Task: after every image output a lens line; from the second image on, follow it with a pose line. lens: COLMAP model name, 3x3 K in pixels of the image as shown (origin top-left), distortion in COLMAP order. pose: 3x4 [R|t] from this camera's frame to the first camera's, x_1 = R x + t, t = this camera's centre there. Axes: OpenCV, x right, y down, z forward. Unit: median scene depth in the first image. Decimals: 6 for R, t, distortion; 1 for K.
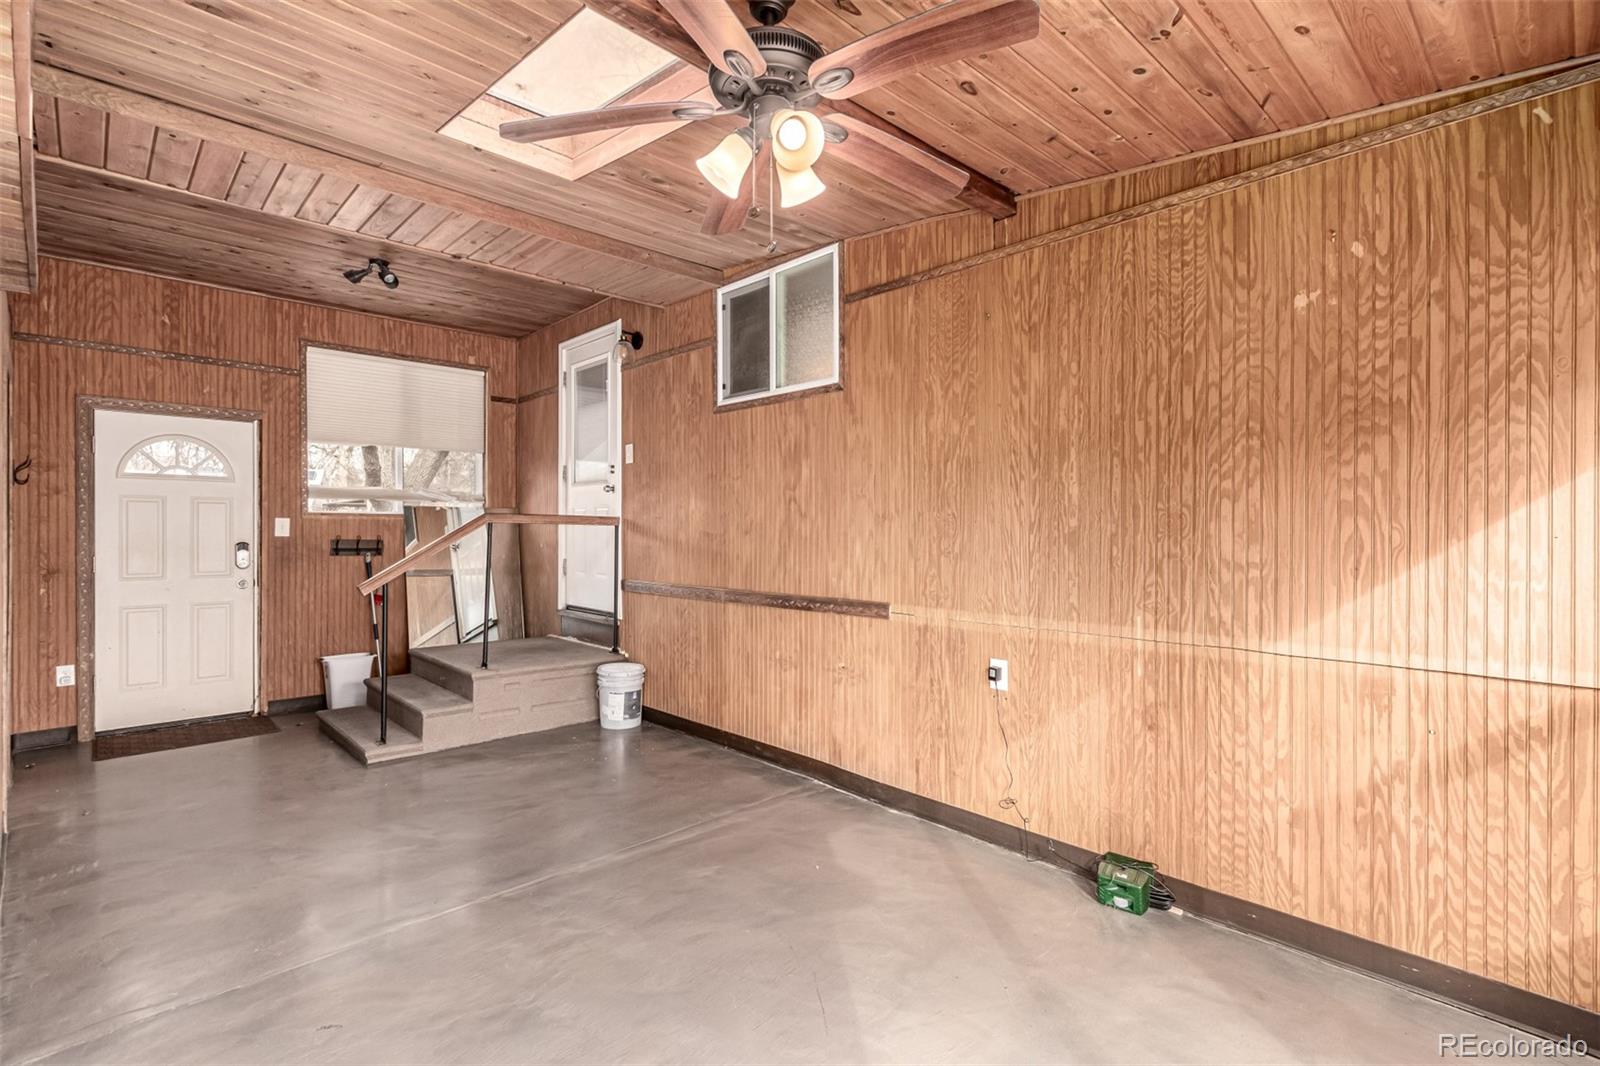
lens RADIAL K [[734.1, 0, 803.9], [0, 734.1, 538.4], [0, 0, 1]] dist [0.003494, -0.000632]
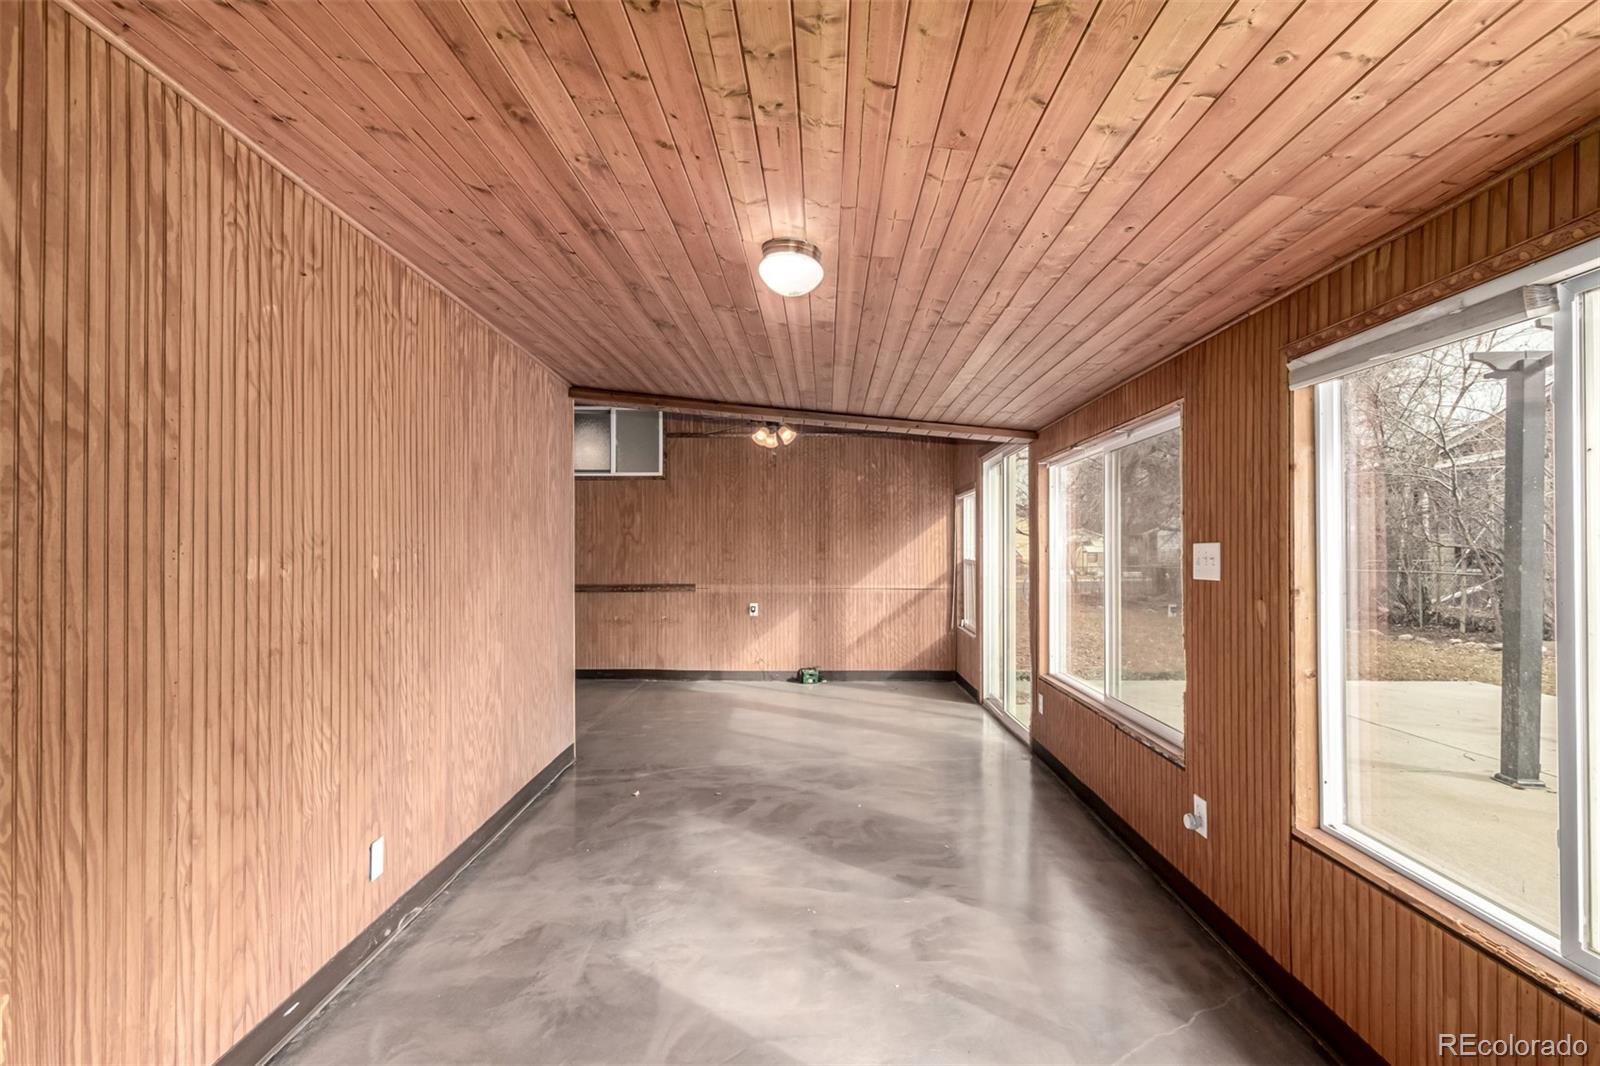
lens RADIAL K [[734.1, 0, 800.1], [0, 734.1, 542.4], [0, 0, 1]] dist [0.003494, -0.000632]
pose [[0.711265, 0.008169, 0.702876, -0.821653], [0.009766, 0.999721, -0.021502, 0.011408], [-0.702856, 0.022158, 0.710987, -0.512109]]
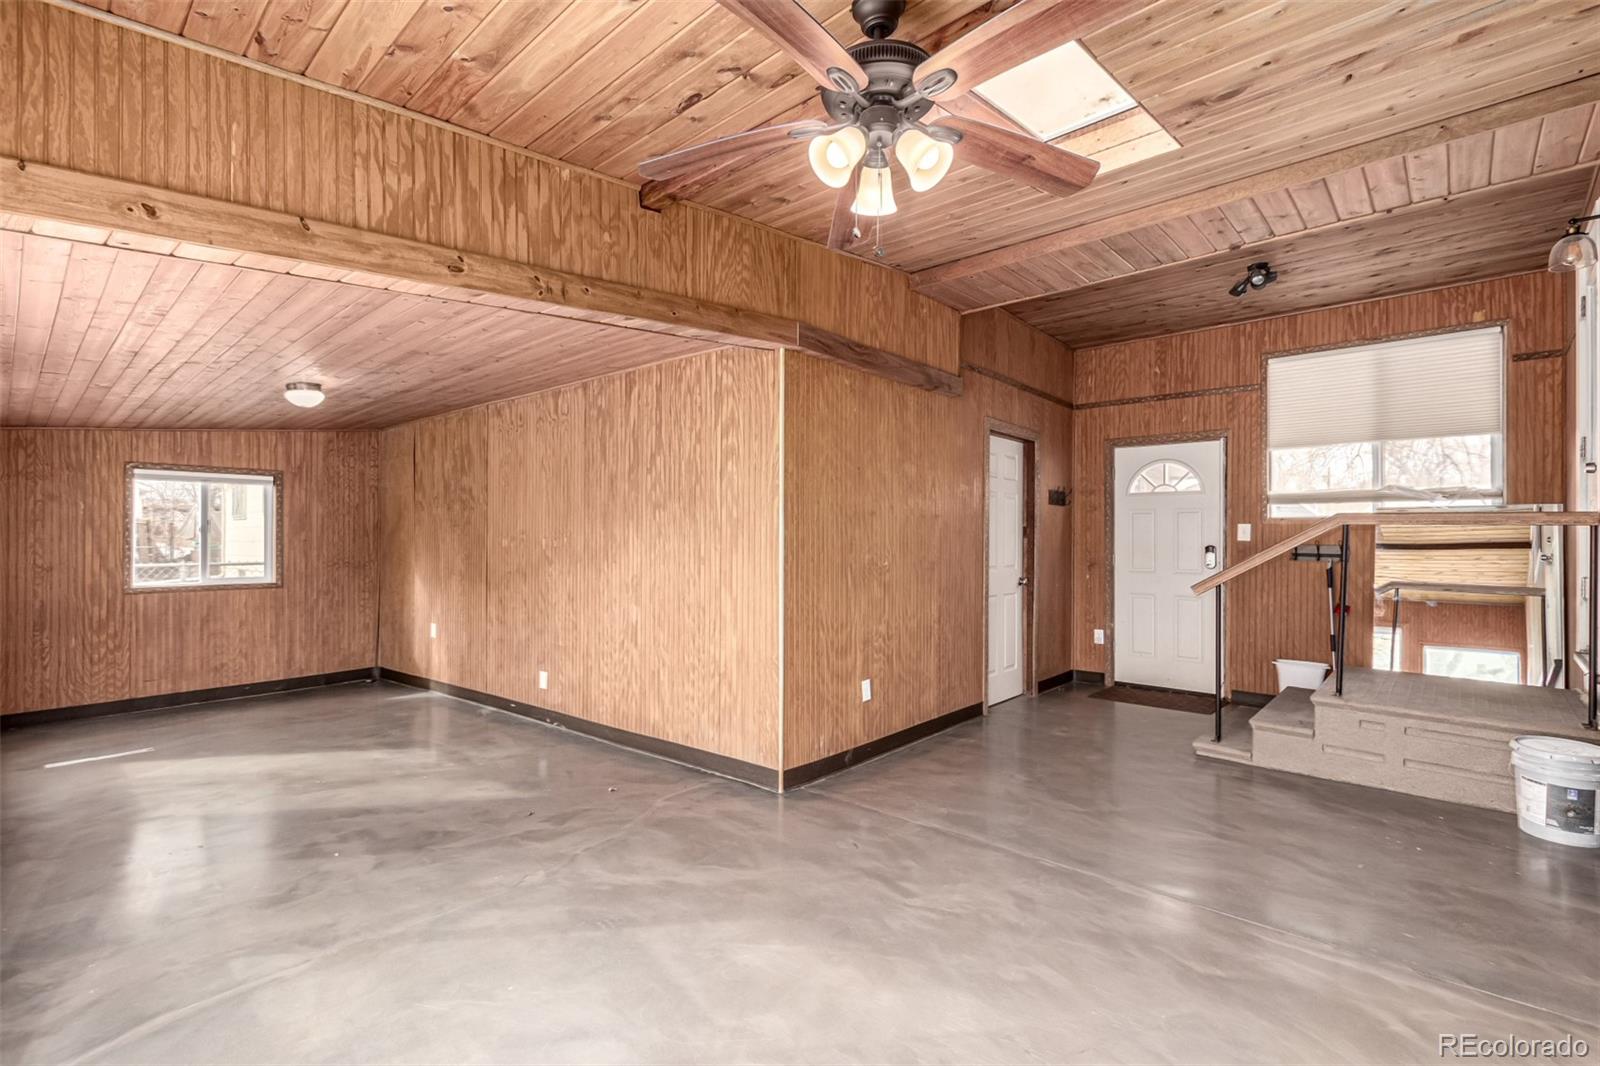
lens RADIAL K [[734.1, 0, 803.2], [0, 734.1, 539.2], [0, 0, 1]] dist [0.003494, -0.000632]
pose [[0.064697, 0.000856, -0.997905, 0.374071], [-0.013139, 0.999914, 0.000006, 0.003554], [0.997818, 0.013111, 0.064703, 0.317537]]
